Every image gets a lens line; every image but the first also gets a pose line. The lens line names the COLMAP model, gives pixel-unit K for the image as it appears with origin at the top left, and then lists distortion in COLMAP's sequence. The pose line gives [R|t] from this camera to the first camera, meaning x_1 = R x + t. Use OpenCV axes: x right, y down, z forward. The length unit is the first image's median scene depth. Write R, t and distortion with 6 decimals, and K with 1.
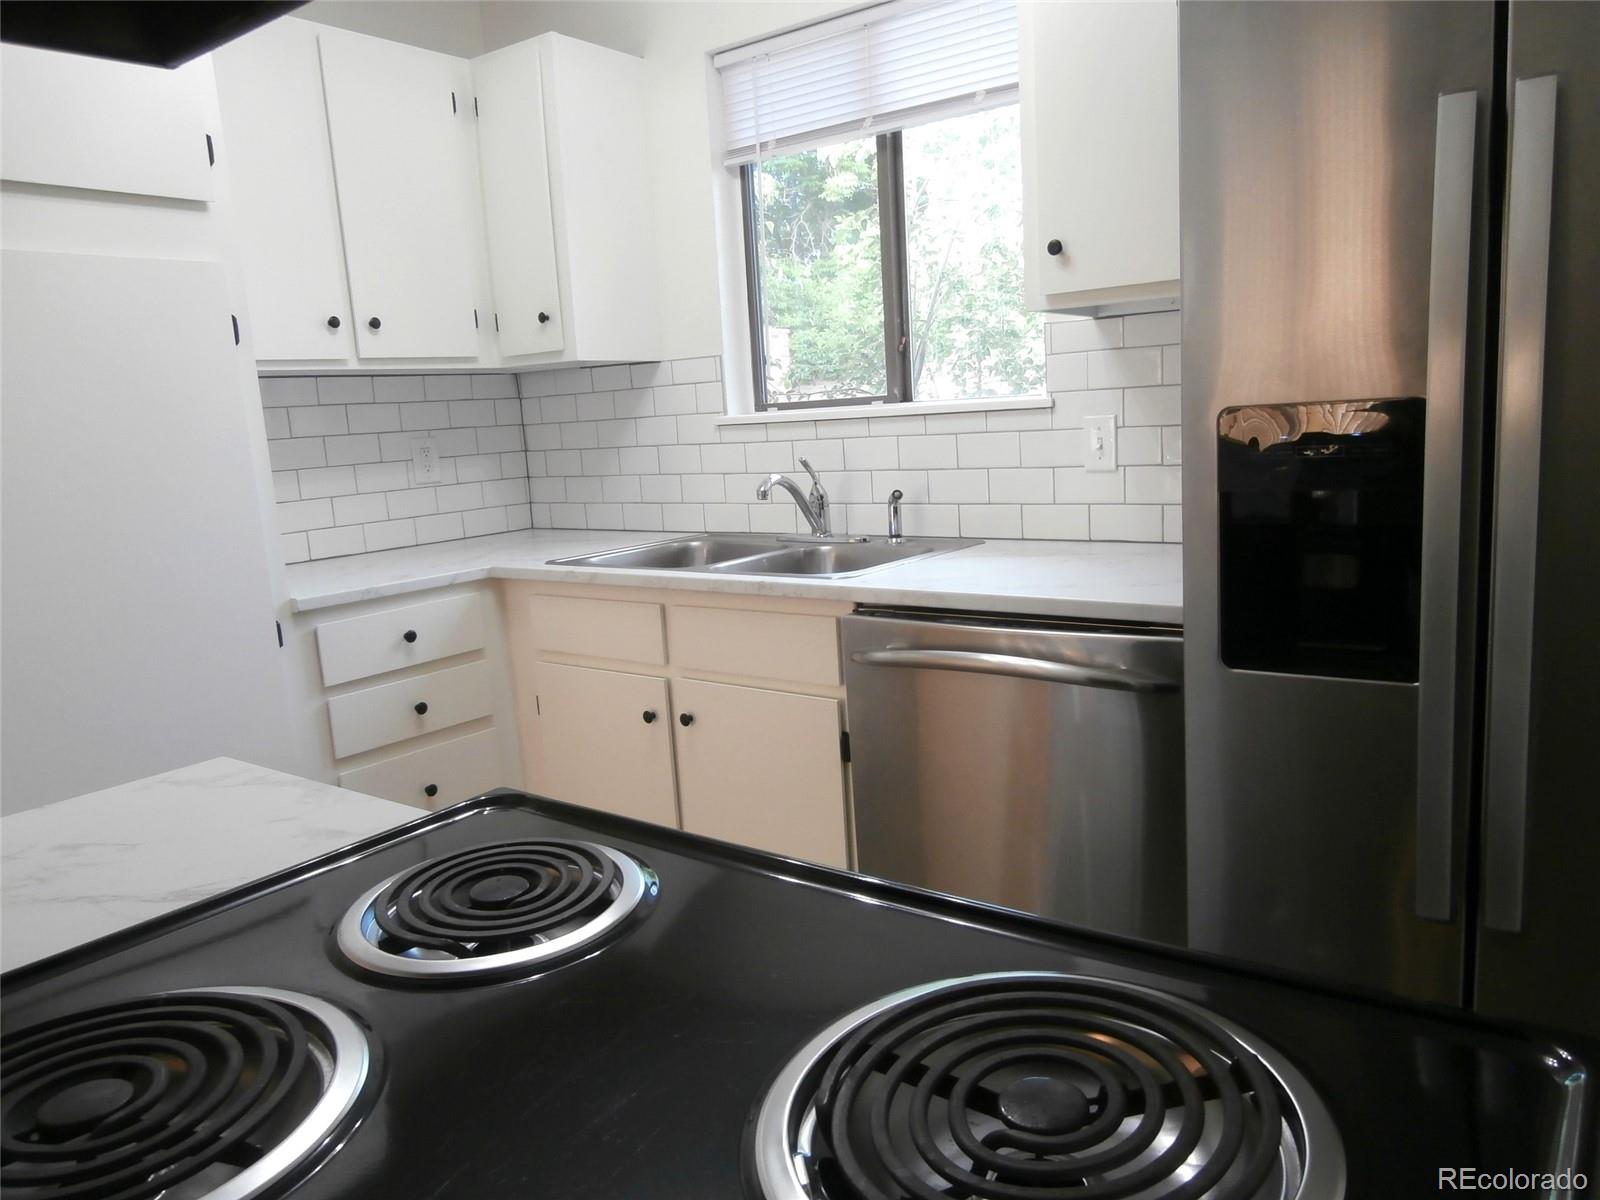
lens RADIAL K [[1137.3, 0, 809.2], [0, 1137.3, 582.5], [0, 0, 1]] dist [-0.018679, 0.017688]
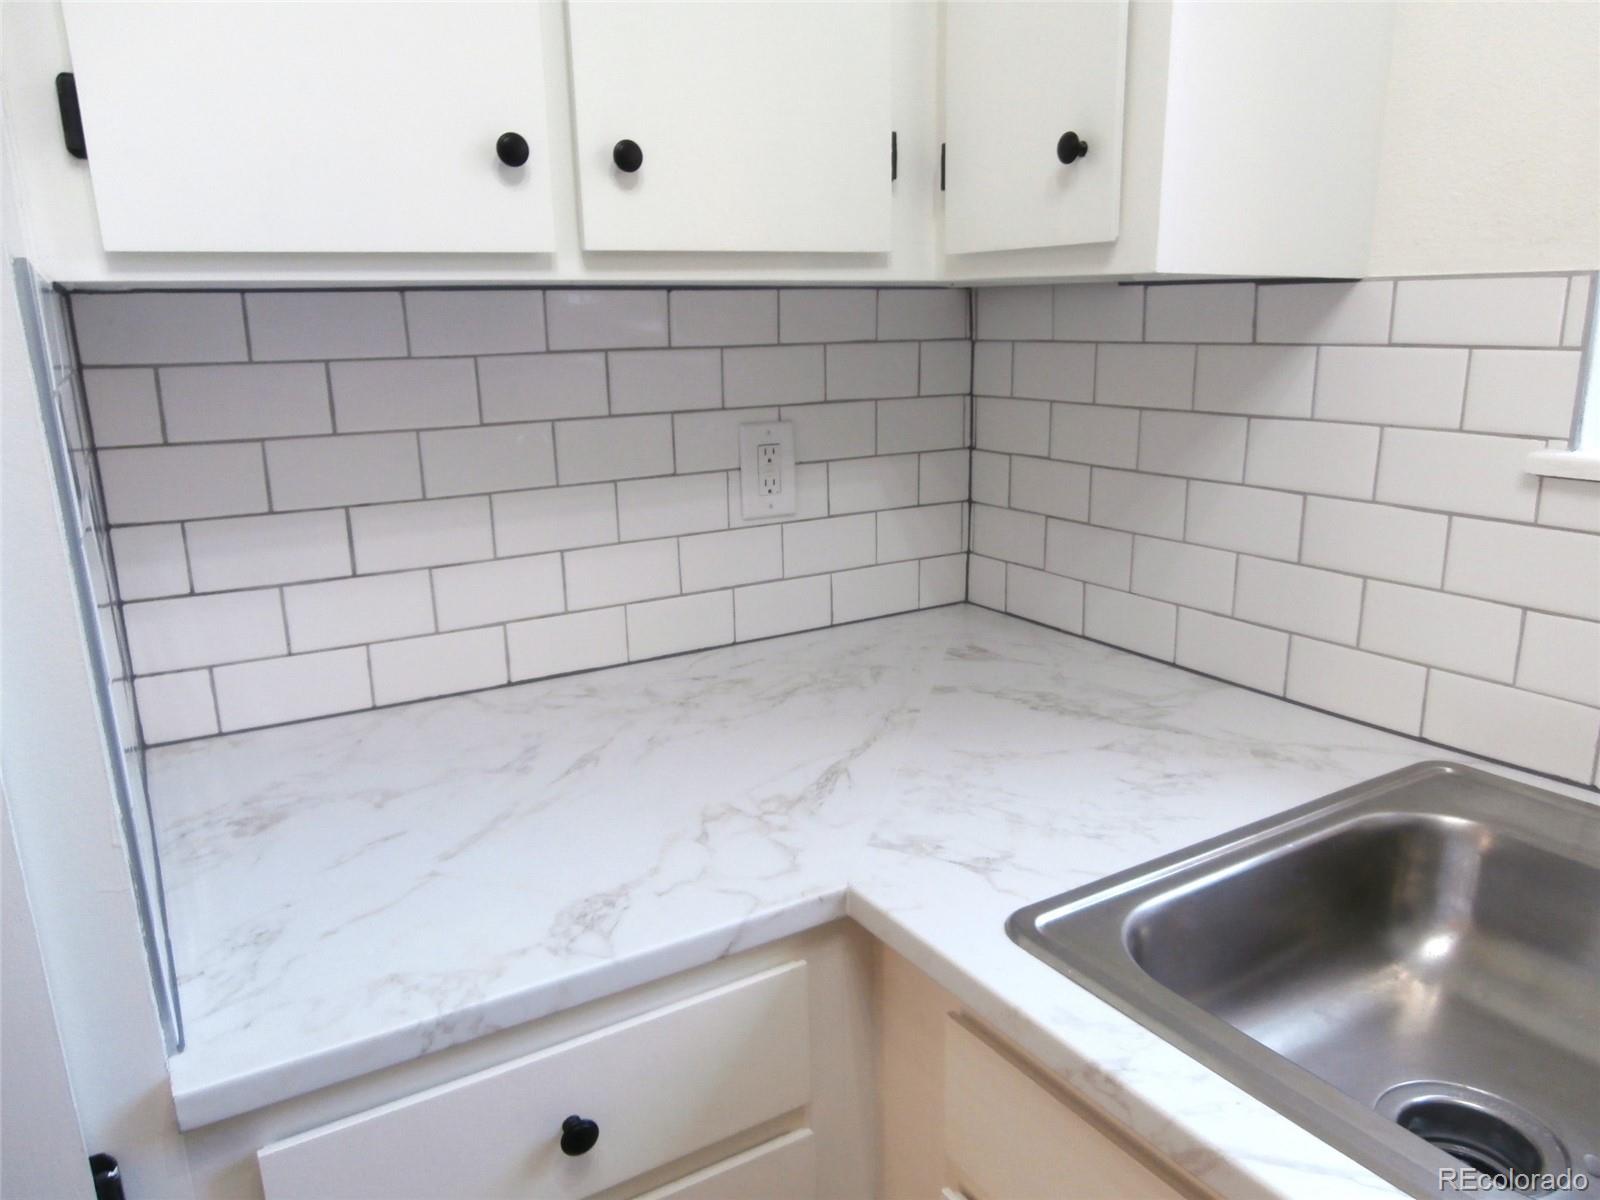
lens RADIAL K [[1137.3, 0, 800.7], [0, 1137.3, 598.0], [0, 0, 1]] dist [-0.018679, 0.017688]
pose [[0.930892, 0.129614, -0.341526, -0.166072], [-0.093164, 0.988256, 0.121121, -0.122518], [0.353214, -0.080933, 0.932035, 0.597419]]
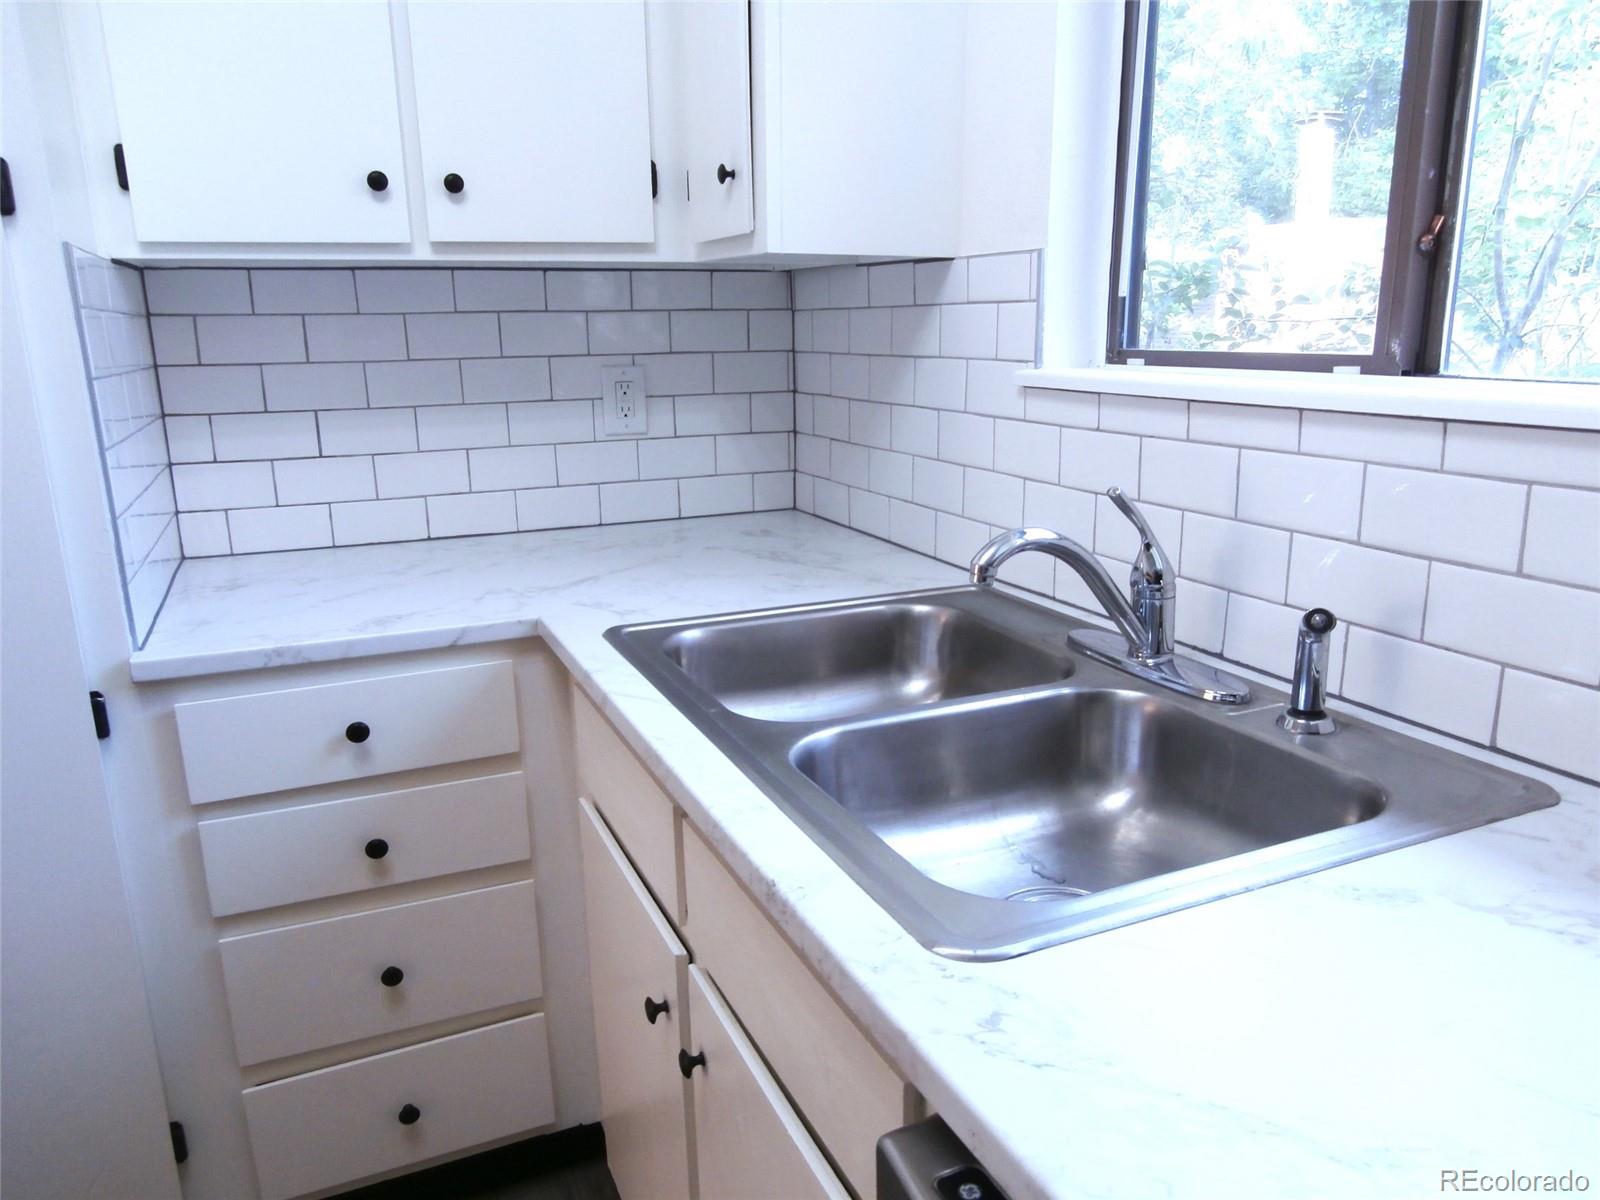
lens RADIAL K [[1137.3, 0, 803.6], [0, 1137.3, 591.8], [0, 0, 1]] dist [-0.018679, 0.017688]
pose [[0.875417, 0.158767, -0.456551, 0.084987], [-0.112406, 0.985491, 0.127174, -0.100566], [0.470118, -0.060011, 0.880561, 0.488584]]
